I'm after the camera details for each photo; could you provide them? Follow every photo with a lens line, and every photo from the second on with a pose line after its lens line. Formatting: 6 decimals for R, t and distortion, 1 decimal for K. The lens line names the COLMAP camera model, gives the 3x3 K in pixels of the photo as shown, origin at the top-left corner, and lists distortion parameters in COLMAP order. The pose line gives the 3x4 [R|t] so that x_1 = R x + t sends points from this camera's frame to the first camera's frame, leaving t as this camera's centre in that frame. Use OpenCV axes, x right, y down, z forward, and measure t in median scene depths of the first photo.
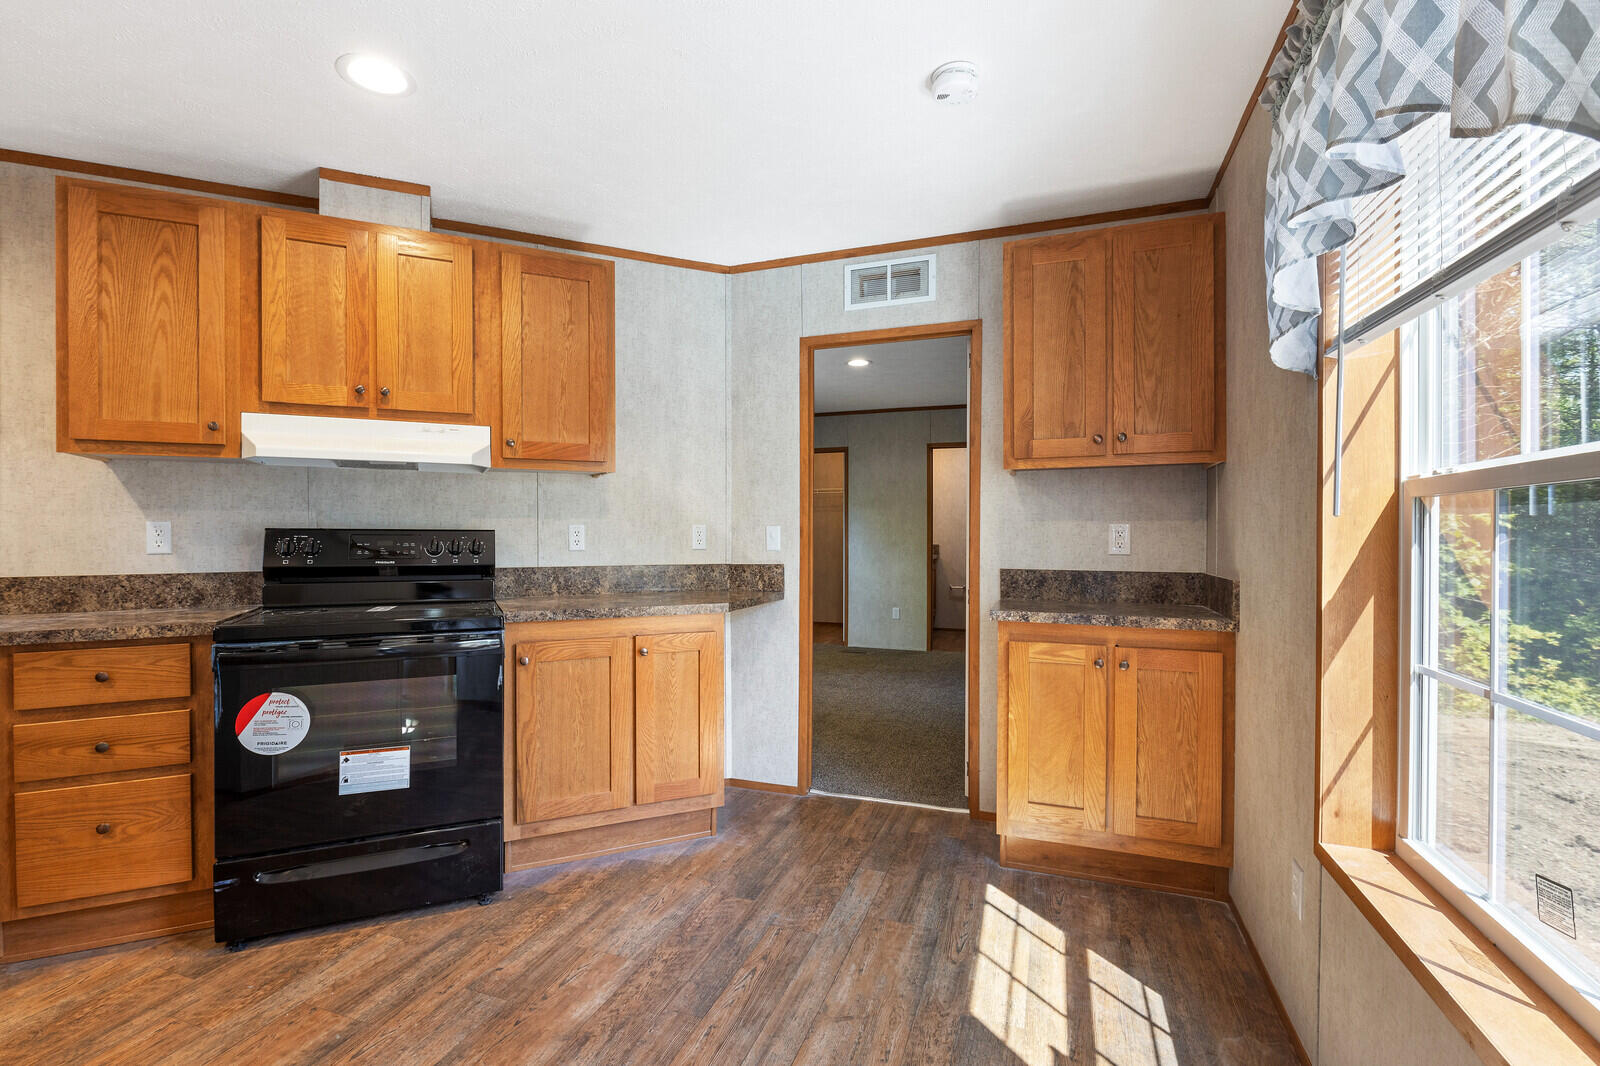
lens RADIAL K [[728.8, 0, 788.4], [0, 728.8, 533.4], [0, 0, 1]] dist [-0.000765, -0.000217]
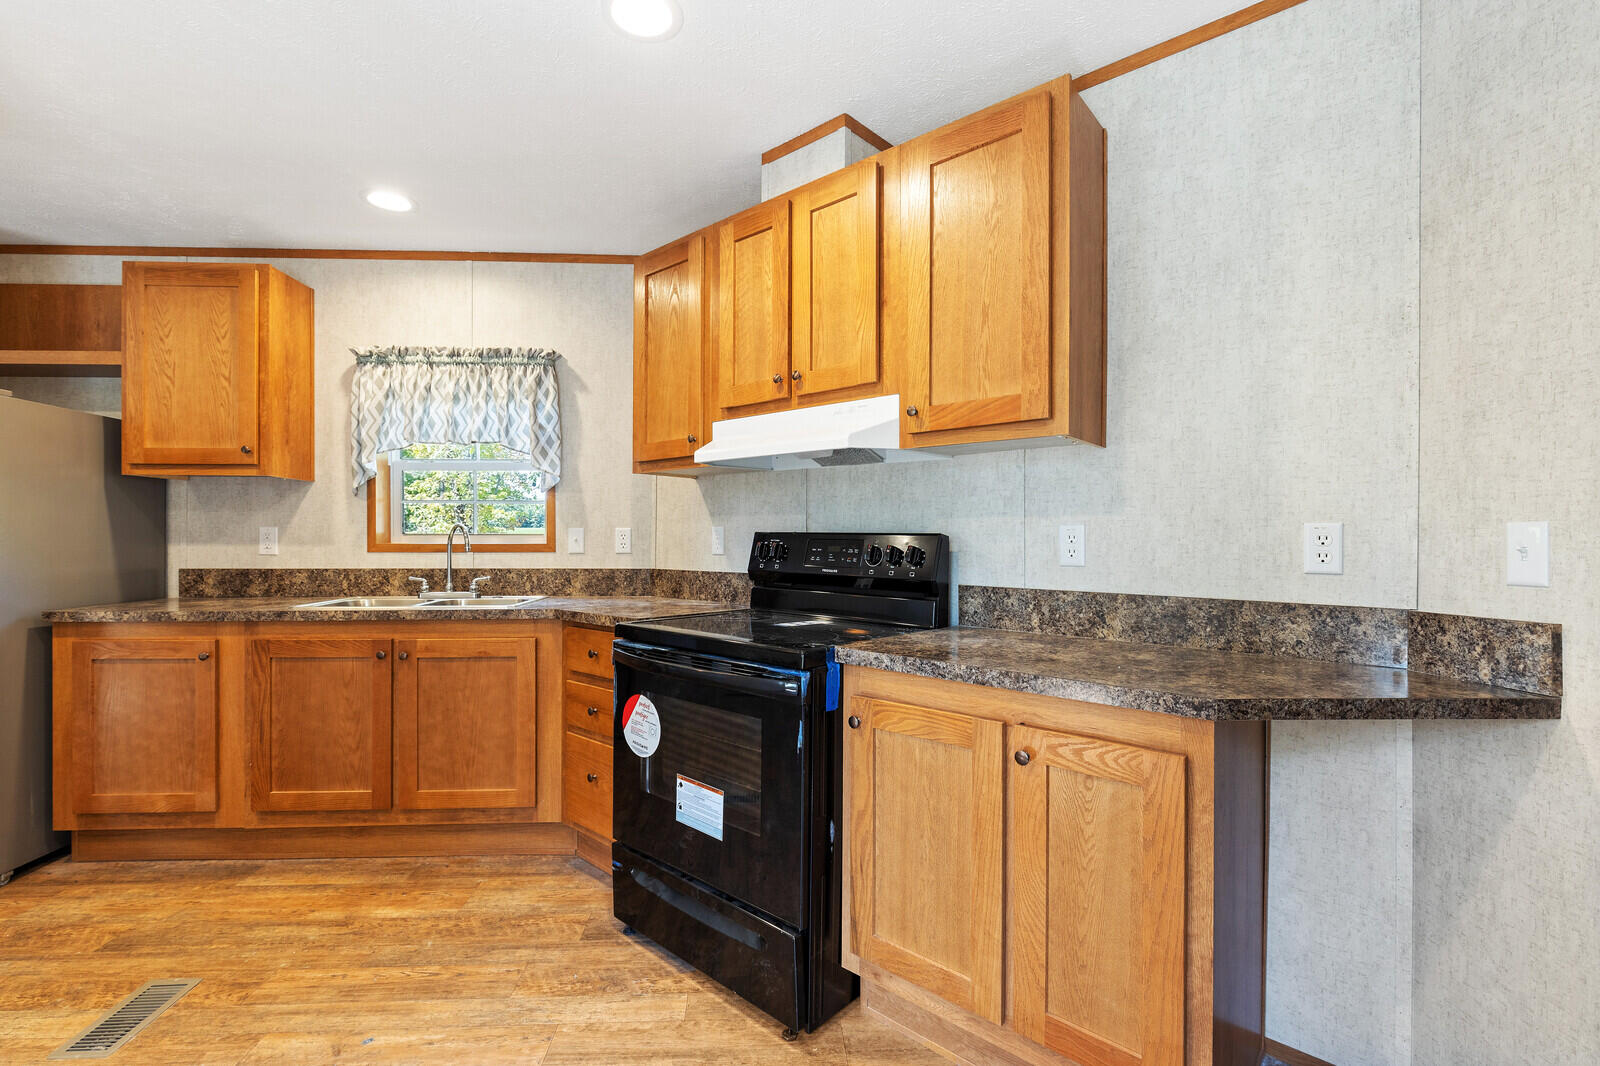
lens RADIAL K [[719.6, 0, 788.9], [0, 719.6, 536.5], [0, 0, 1]] dist [-0.000284, -0.000141]
pose [[0.387134, 0.002467, -0.922020, 0.228065], [-0.003080, 0.999994, 0.001383, -0.002350], [0.922019, 0.002305, 0.387139, 0.631627]]
